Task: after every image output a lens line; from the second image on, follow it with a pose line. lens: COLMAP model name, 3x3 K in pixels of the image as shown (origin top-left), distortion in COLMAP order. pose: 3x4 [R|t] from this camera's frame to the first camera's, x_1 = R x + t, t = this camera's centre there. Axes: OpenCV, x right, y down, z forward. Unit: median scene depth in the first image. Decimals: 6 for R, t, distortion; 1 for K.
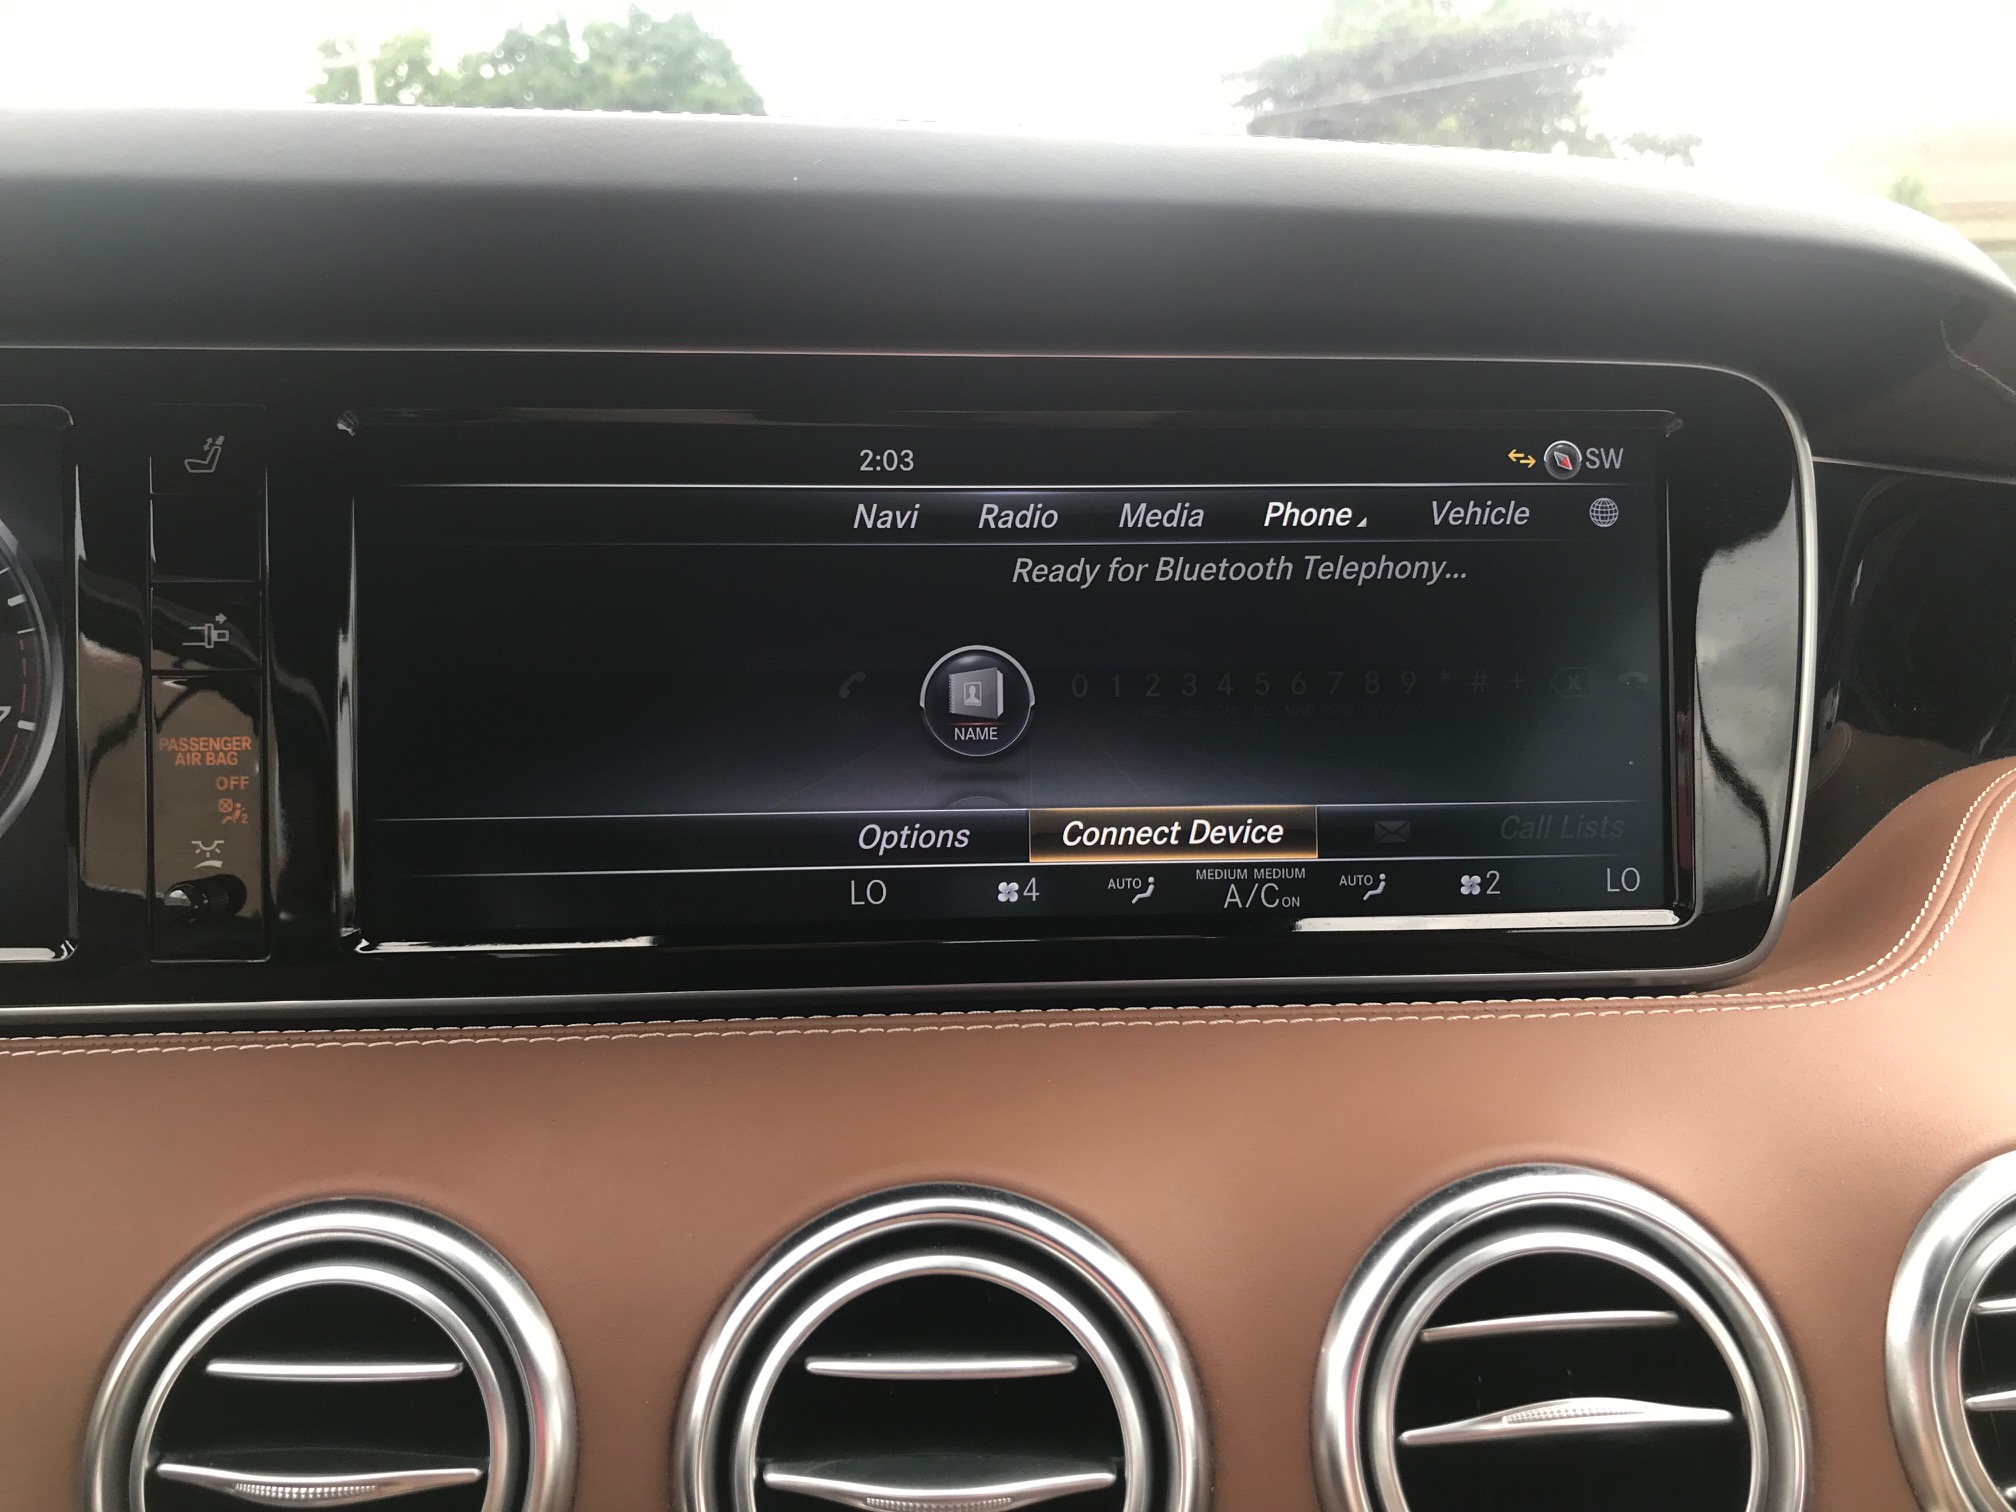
lens RADIAL K [[1646.3, 0, 1008.0], [0, 1646.3, 756.0], [0, 0, 1]] dist [0.004442, -0.006227]
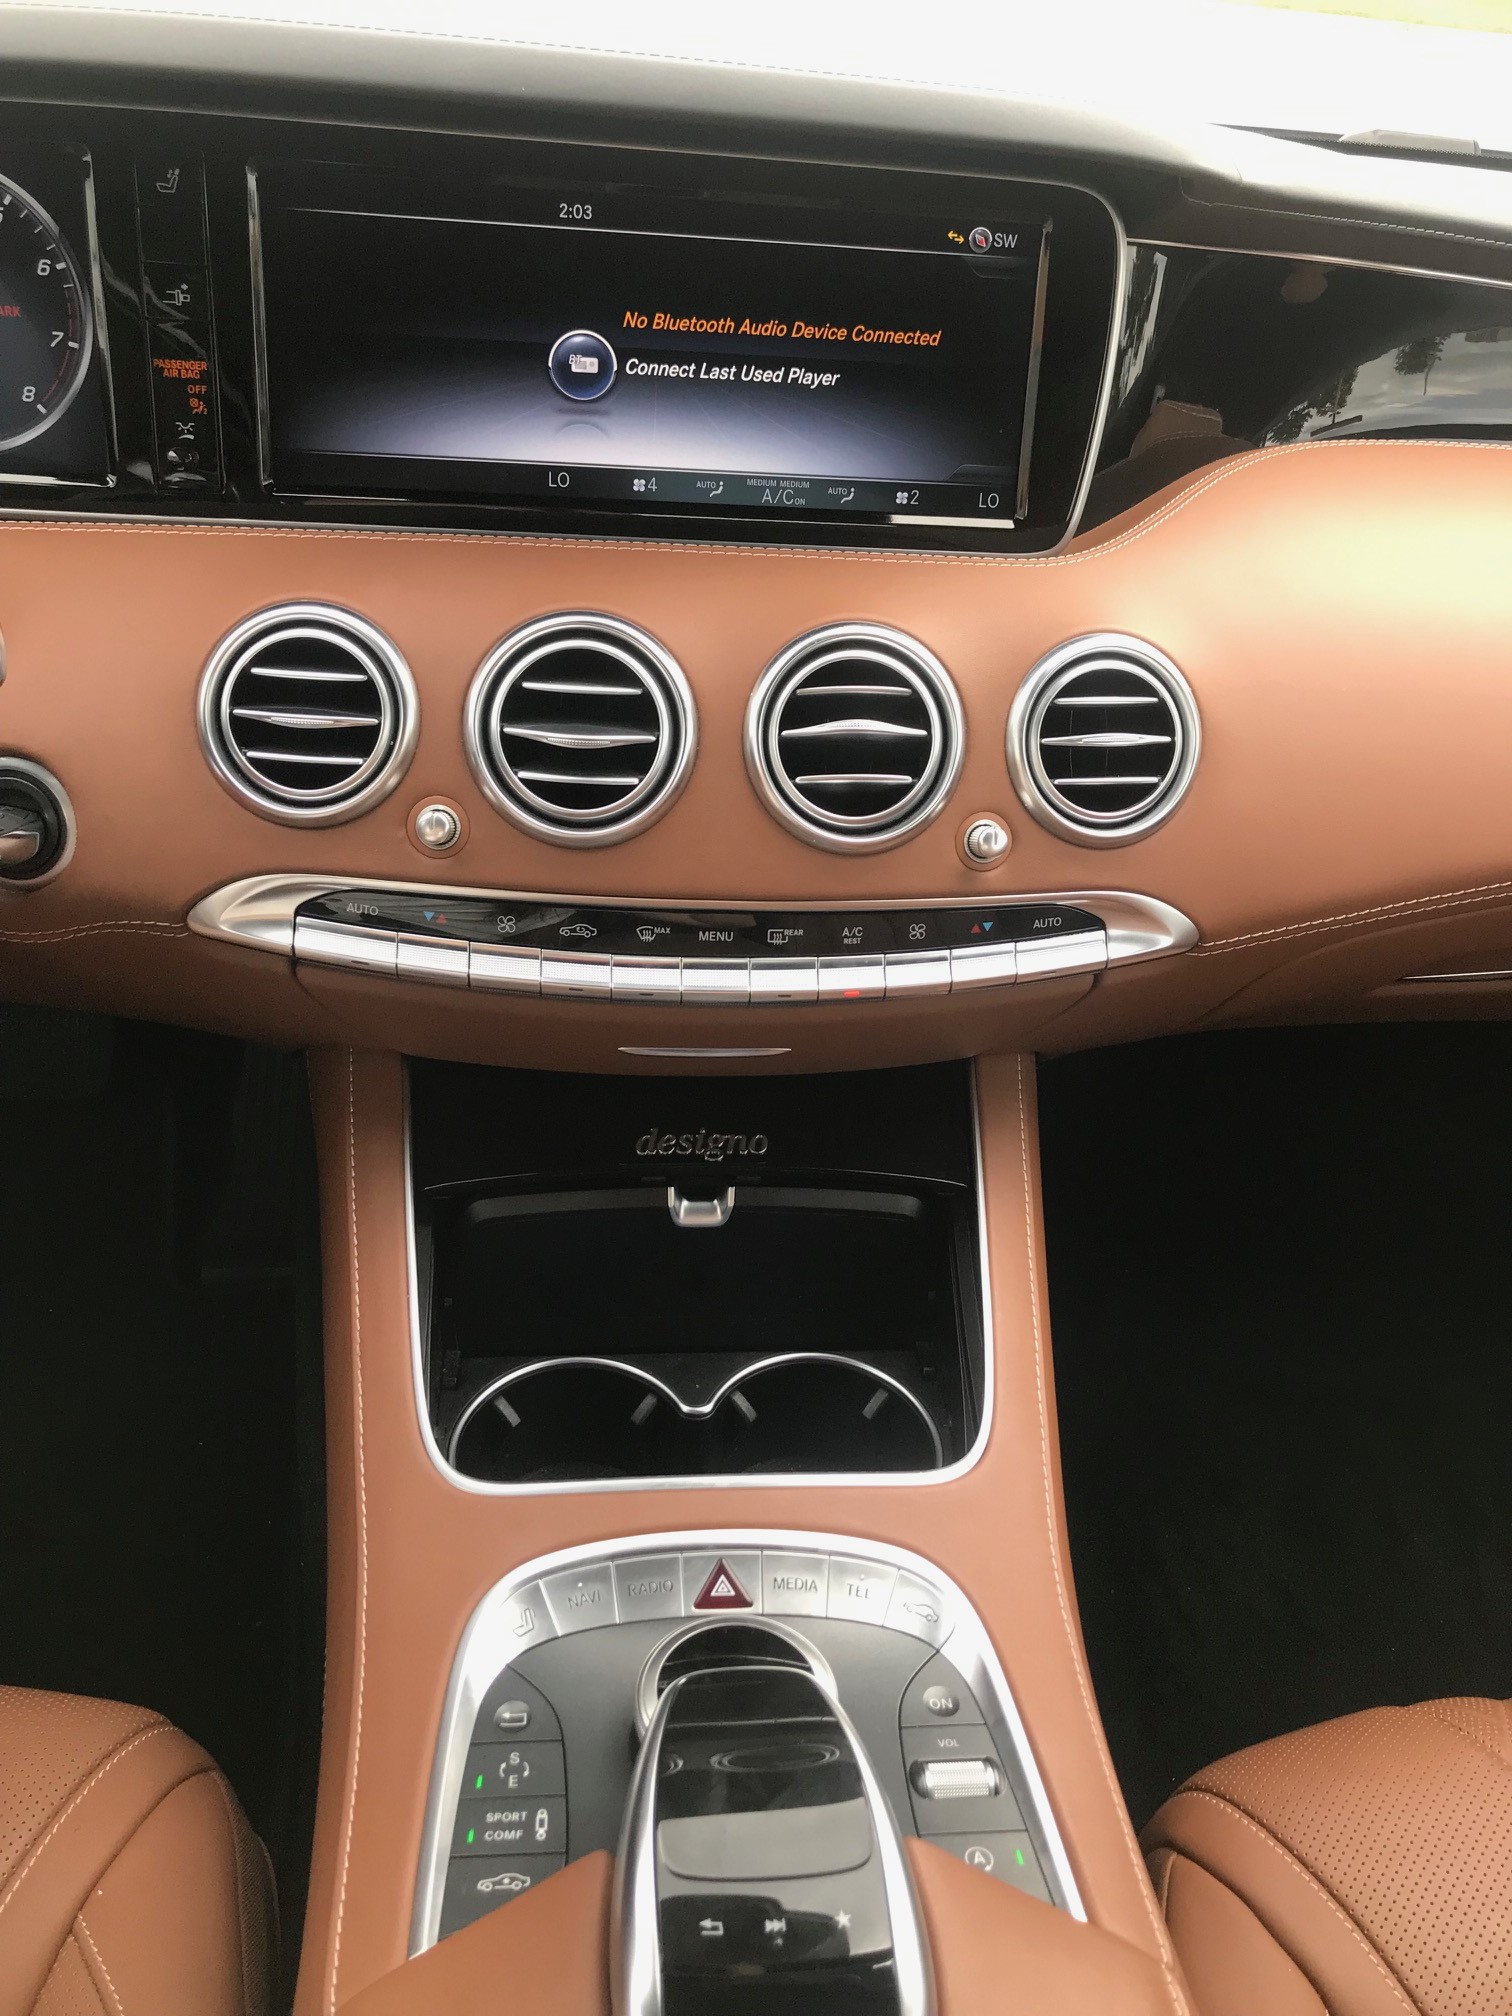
lens RADIAL K [[1865.6, 0, 793.3], [0, 1865.6, 1007.4], [0, 0, 1]] dist [-0.012129, 0.091975]
pose [[0.997686, 0.055018, 0.039935, 0.121038], [-0.064943, 0.945017, 0.320507, -0.040491], [-0.020106, -0.322359, 0.946404, -1.112060]]
